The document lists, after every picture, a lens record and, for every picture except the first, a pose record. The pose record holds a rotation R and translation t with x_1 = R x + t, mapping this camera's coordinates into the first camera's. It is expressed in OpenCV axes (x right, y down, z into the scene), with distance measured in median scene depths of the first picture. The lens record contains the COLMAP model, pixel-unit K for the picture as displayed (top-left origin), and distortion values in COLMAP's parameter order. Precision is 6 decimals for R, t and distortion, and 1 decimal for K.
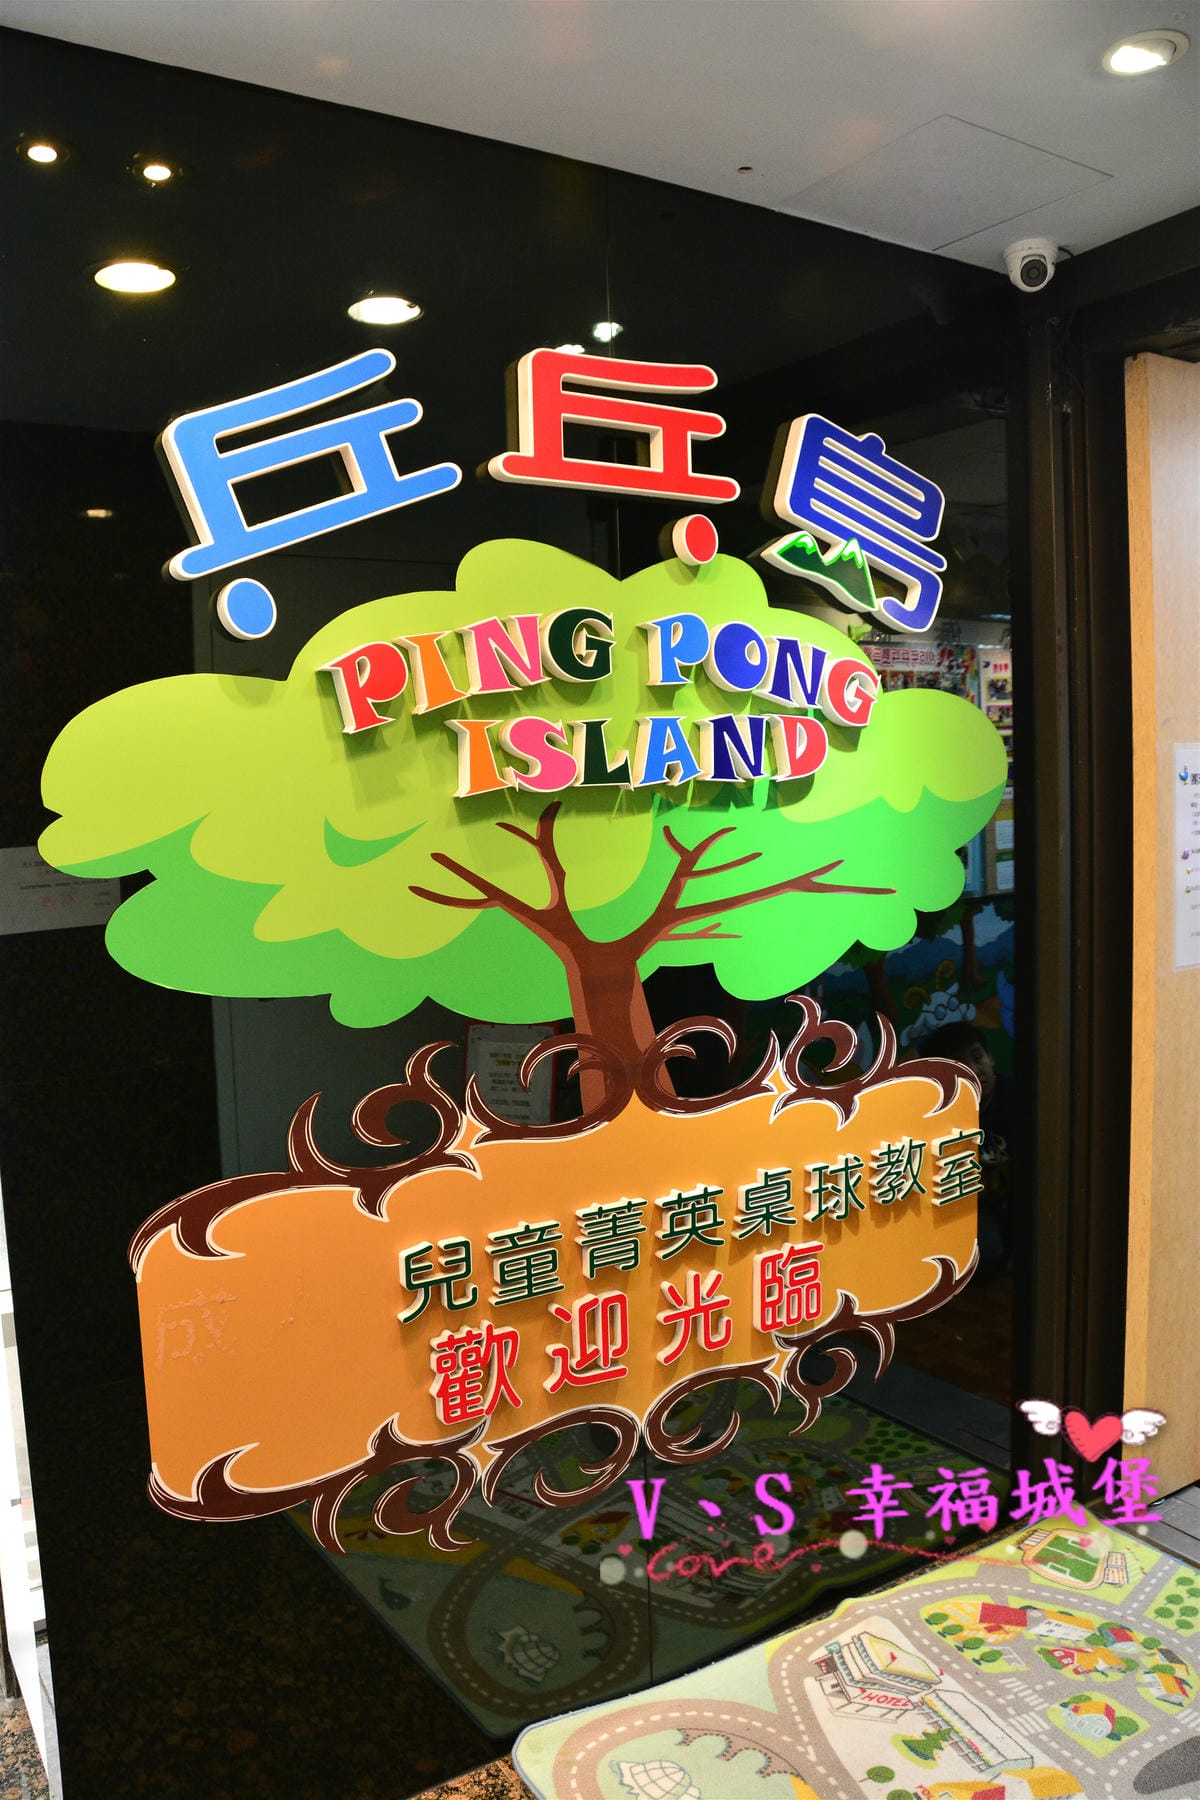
lens RADIAL K [[1389.2, 0, 600.0], [0, 1389.2, 900.0], [0, 0, 1]] dist [-0.163506, 0.113975]
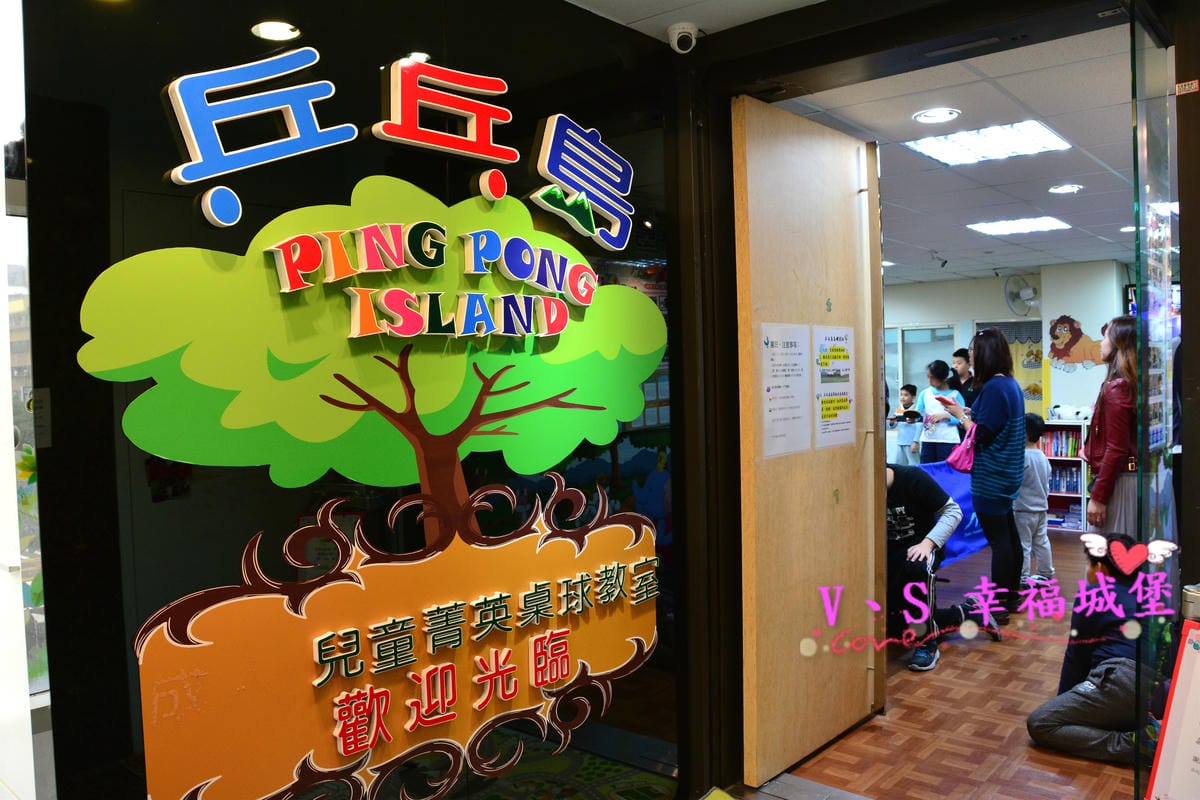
lens RADIAL K [[926.1, 0, 600.0], [0, 926.1, 400.0], [0, 0, 1]] dist [-0.163506, 0.113975]
pose [[0.958767, -0.000437, 0.284192, -0.115360], [0.018680, 0.997933, -0.061486, 0.057160], [-0.283577, 0.064260, 0.956794, -0.045212]]
